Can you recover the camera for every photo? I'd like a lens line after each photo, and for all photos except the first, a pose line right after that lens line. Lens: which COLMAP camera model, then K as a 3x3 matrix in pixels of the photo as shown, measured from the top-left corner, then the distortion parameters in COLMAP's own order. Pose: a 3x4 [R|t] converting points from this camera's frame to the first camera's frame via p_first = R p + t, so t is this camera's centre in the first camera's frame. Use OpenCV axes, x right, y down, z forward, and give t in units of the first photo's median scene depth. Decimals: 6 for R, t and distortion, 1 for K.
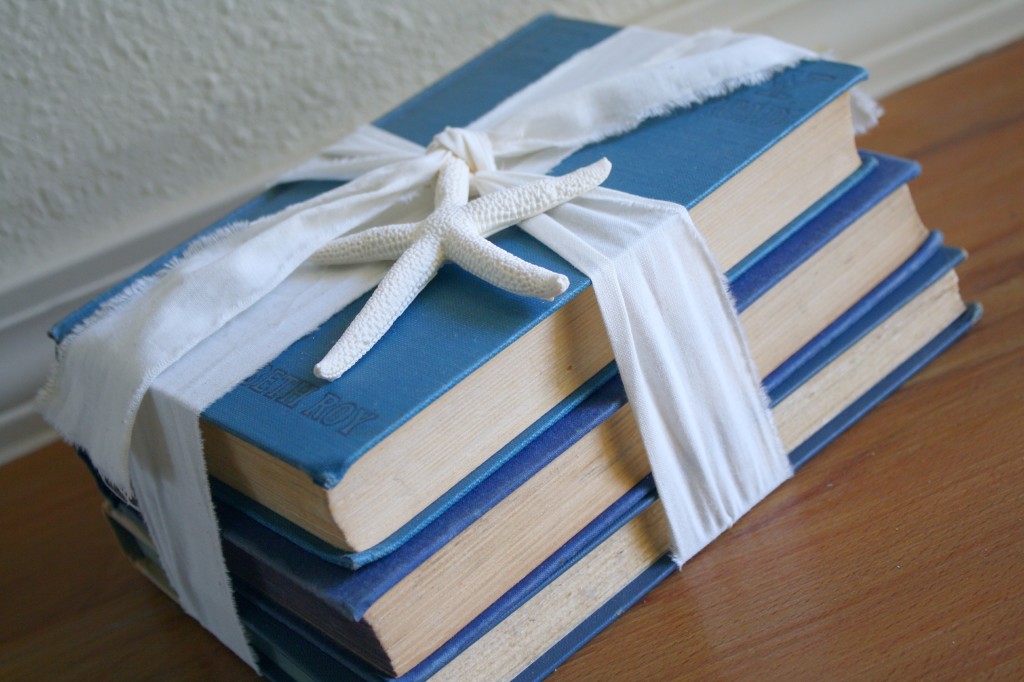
lens RADIAL K [[1774.4, 0, 516.4], [0, 1774.4, 337.2], [0, 0, 1]] dist [-0.060941, 0.000000]
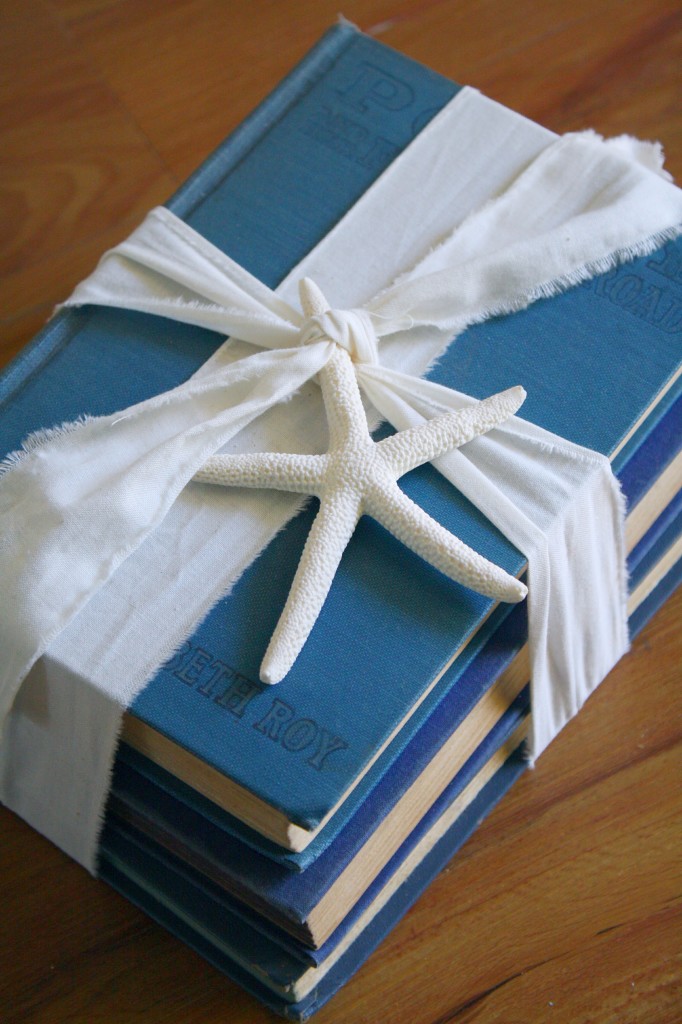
lens RADIAL K [[2566.3, 0, 338.6], [0, 2566.3, 513.8], [0, 0, 1]] dist [-0.050817, 0.000000]
pose [[0.944619, -0.029770, 0.326816, -0.485282], [-0.105988, 0.914832, 0.389677, -0.559090], [-0.310583, -0.402735, 0.861013, -0.149614]]
